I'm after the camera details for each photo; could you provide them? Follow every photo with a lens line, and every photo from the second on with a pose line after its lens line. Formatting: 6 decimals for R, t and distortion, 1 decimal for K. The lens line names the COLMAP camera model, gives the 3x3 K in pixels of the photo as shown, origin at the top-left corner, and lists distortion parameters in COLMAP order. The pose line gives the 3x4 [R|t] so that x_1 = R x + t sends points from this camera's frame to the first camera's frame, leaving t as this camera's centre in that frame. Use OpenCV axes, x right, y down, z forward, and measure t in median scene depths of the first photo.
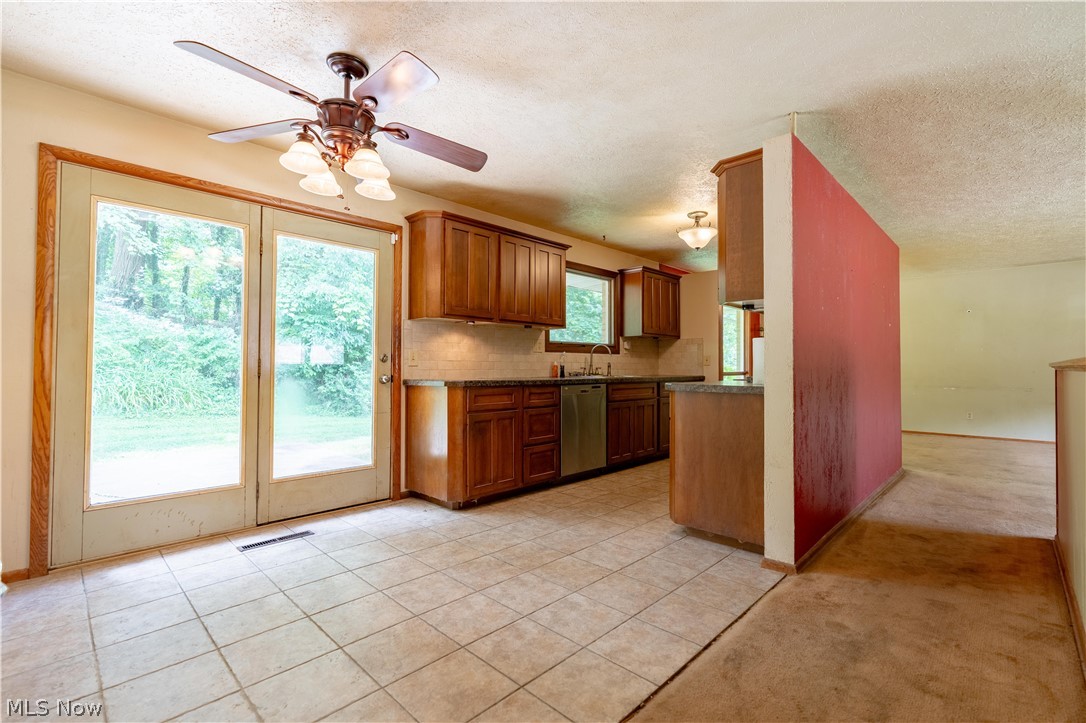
lens RADIAL K [[488.4, 0, 543.2], [0, 488.4, 356.9], [0, 0, 1]] dist [-0.005292, 0.000190]
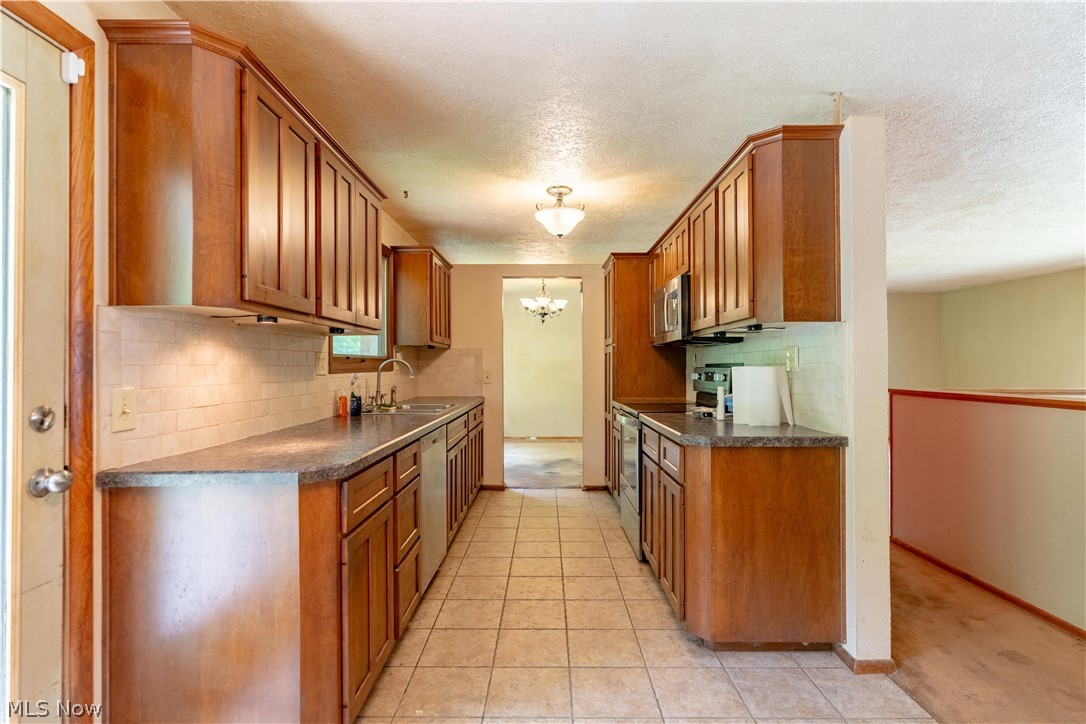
lens RADIAL K [[538.9, 0, 543.8], [0, 538.9, 361.0], [0, 0, 1]] dist [-0.004438, 0.002681]
pose [[0.719625, 0.001520, 0.694362, -0.332226], [-0.009113, 0.999932, 0.007256, -0.041939], [-0.694303, -0.011549, 0.719590, 0.497540]]
